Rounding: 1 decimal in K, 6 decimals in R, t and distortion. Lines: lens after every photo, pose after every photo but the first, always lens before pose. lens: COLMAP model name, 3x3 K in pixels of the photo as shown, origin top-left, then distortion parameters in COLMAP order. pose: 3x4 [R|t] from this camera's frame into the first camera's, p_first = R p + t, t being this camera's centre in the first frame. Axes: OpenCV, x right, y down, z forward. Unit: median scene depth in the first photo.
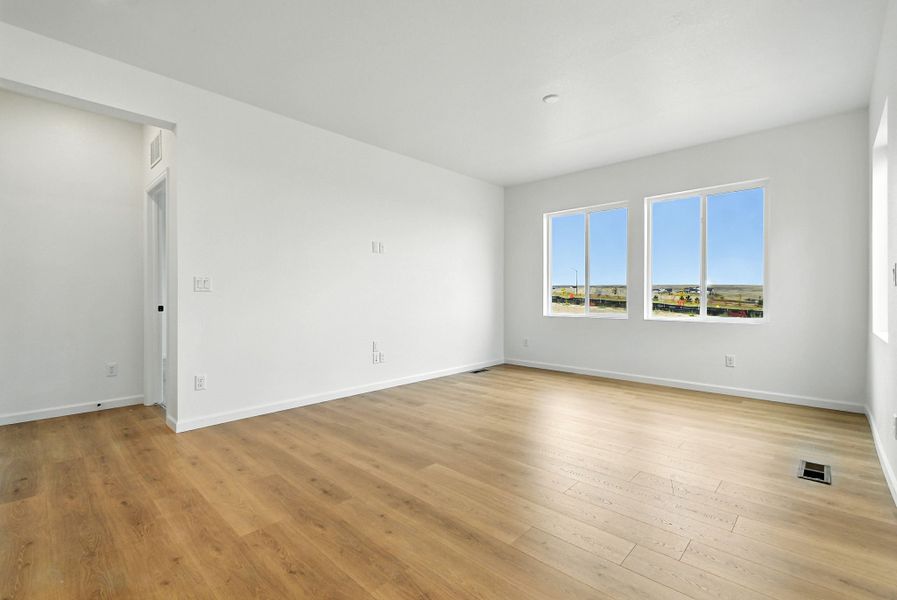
lens RADIAL K [[400.4, 0, 446.5], [0, 400.4, 298.8], [0, 0, 1]] dist [0.004719, 0.000010]
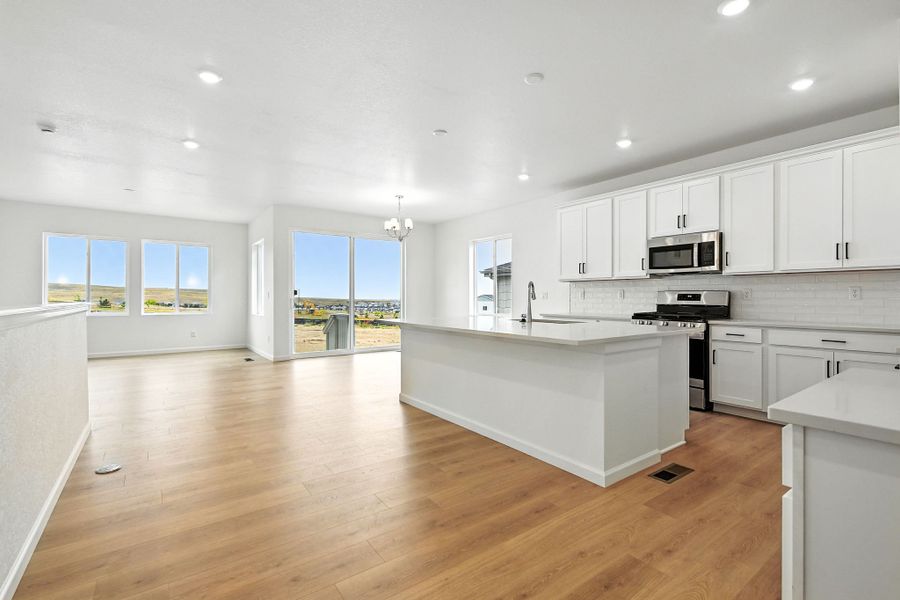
lens RADIAL K [[401.7, 0, 448.0], [0, 401.7, 298.8], [0, 0, 1]] dist [0.004719, 0.000010]
pose [[0.186426, -0.002794, 0.982465, -0.462750], [0.003716, 0.999991, 0.002139, -0.013928], [-0.982462, 0.003252, 0.186435, 0.557922]]
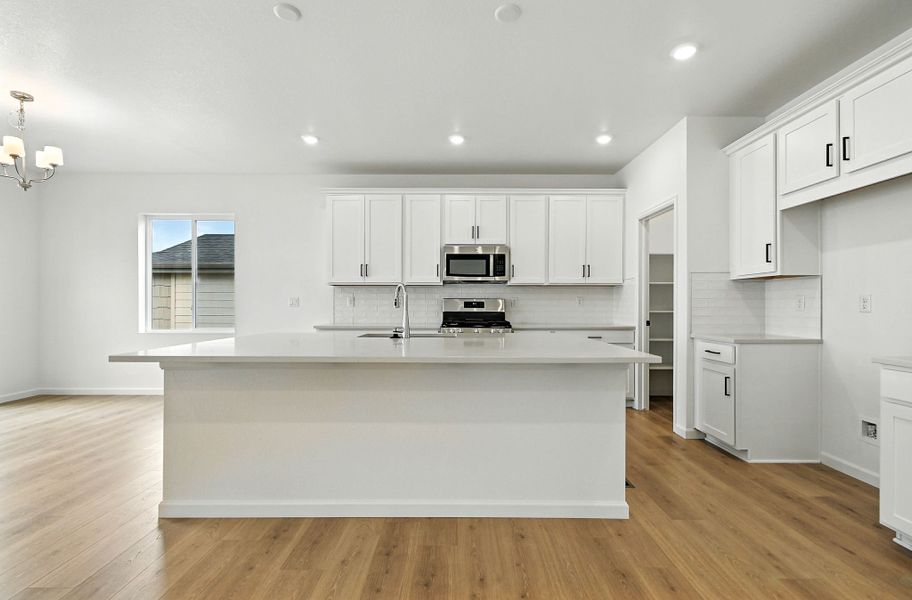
lens RADIAL K [[407.0, 0, 456.6], [0, 407.0, 304.6], [0, 0, 1]] dist [0.000541, 0.000238]
pose [[-0.684700, -0.000351, 0.728825, -0.241745], [0.001977, 0.999995, 0.002339, -0.015401], [-0.728822, 0.003043, -0.684696, 0.793048]]
